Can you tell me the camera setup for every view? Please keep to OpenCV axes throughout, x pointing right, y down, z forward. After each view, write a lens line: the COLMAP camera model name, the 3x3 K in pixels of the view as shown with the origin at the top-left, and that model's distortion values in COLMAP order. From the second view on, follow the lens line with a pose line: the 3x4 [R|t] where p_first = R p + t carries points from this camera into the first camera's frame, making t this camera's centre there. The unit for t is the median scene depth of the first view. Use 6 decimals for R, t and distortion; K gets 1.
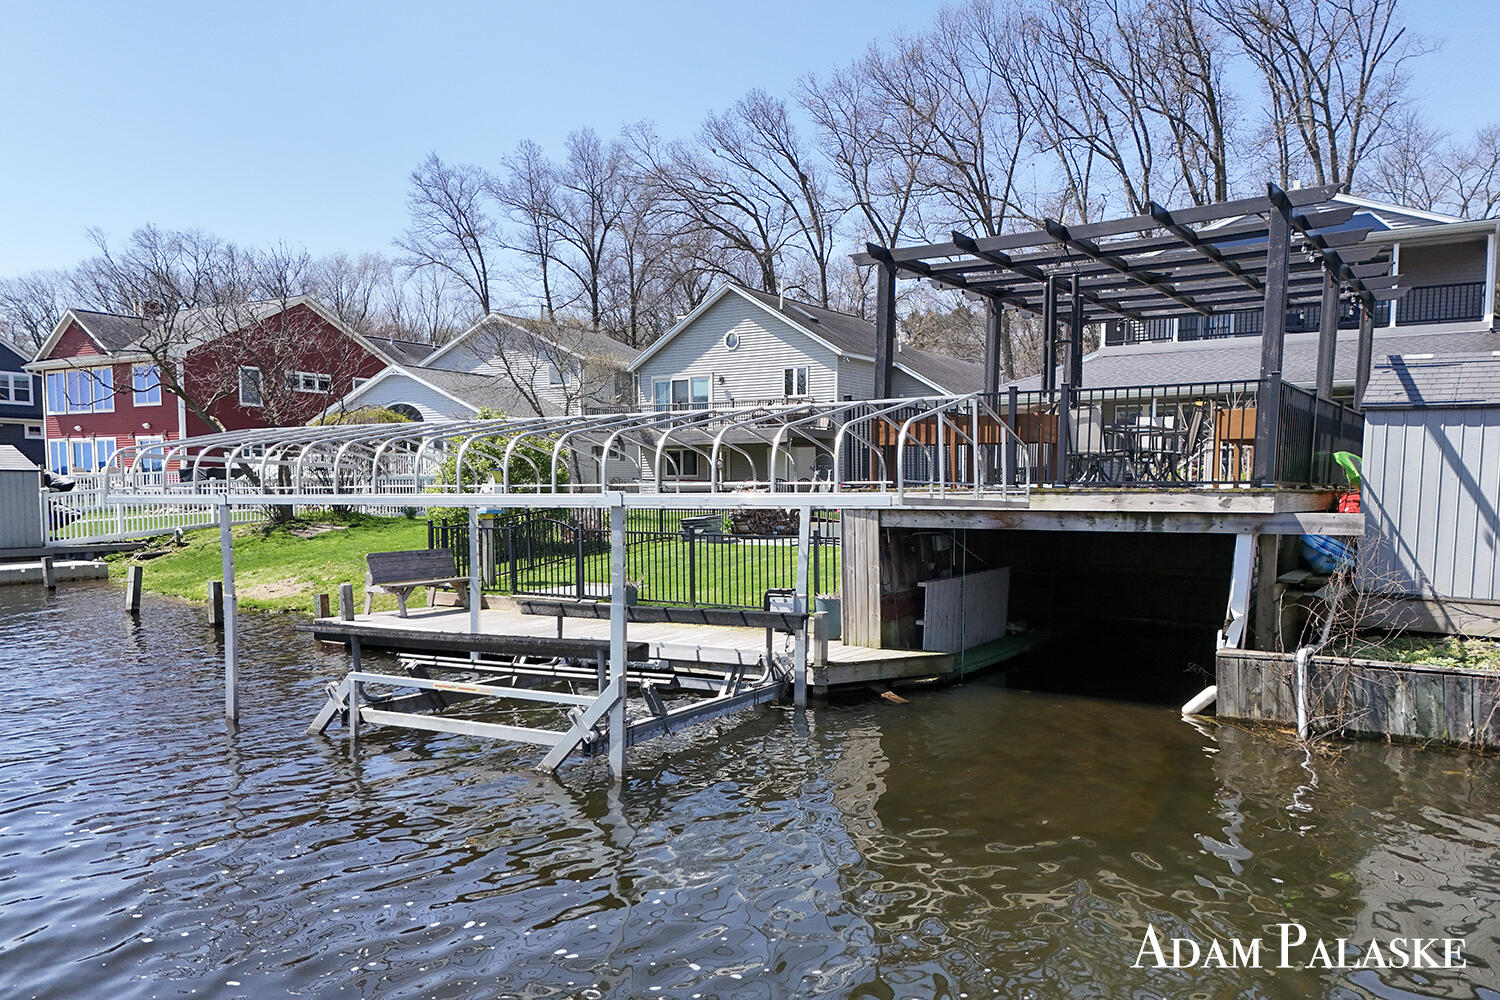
lens RADIAL K [[1091.0, 0, 750.7], [0, 1091.0, 570.1], [0, 0, 1]] dist [0.079074, -0.075896]
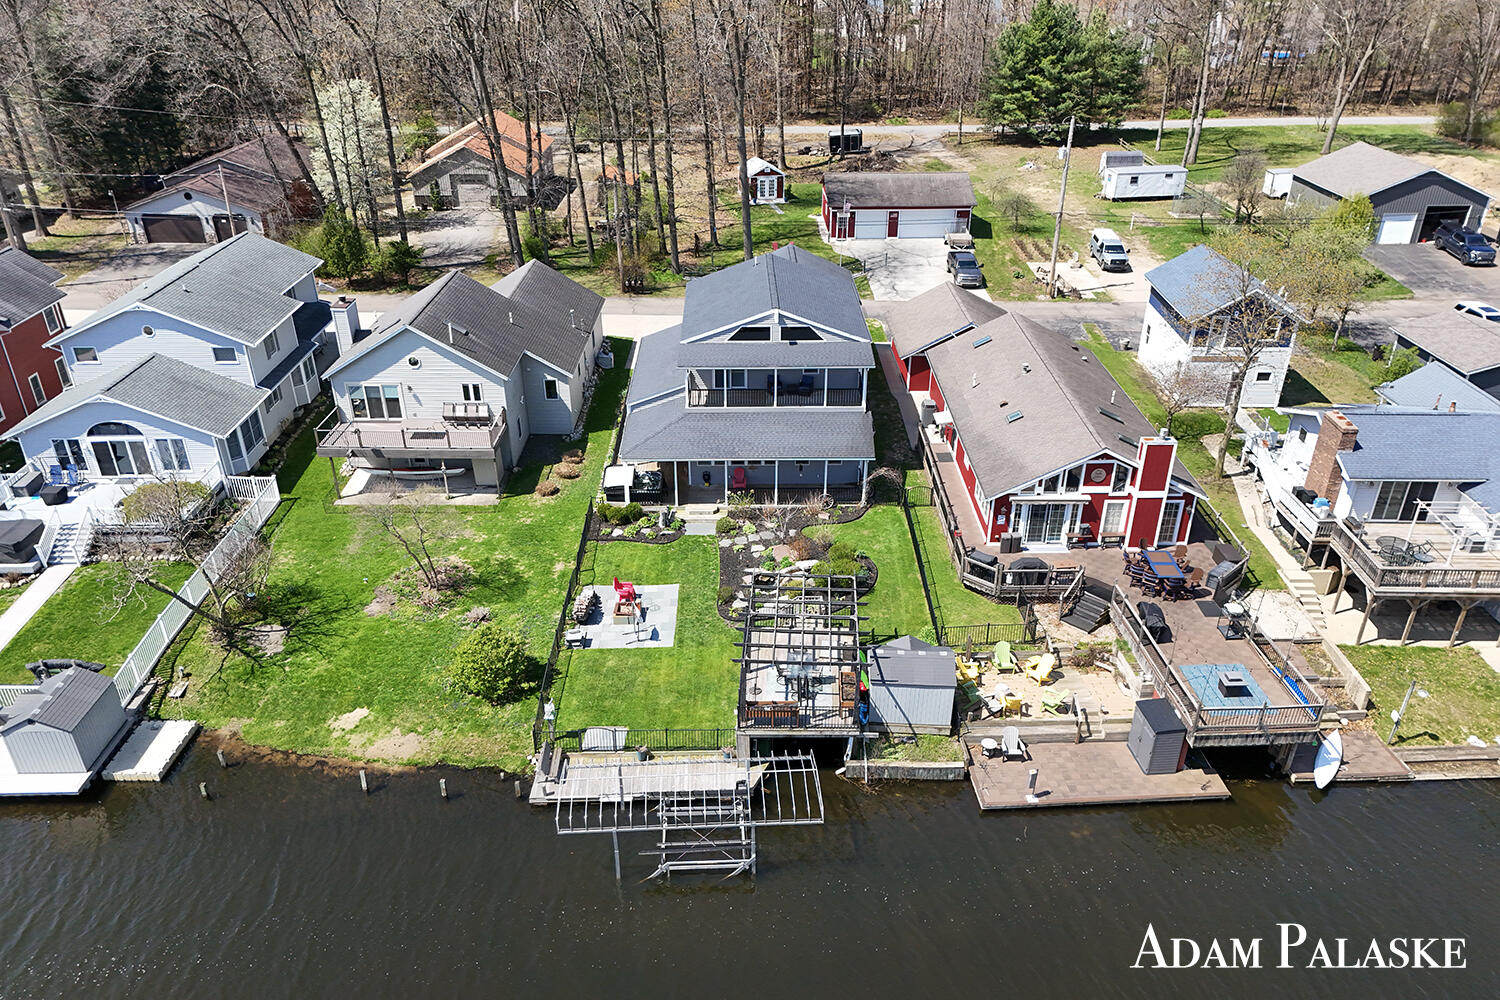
lens RADIAL K [[1091.0, 0, 750.7], [0, 1091.0, 570.1], [0, 0, 1]] dist [0.079074, -0.075896]
pose [[0.846431, -0.267381, 0.460502, -0.661207], [0.041635, 0.895379, 0.443355, -1.026057], [-0.530868, -0.356096, 0.769009, -0.704265]]
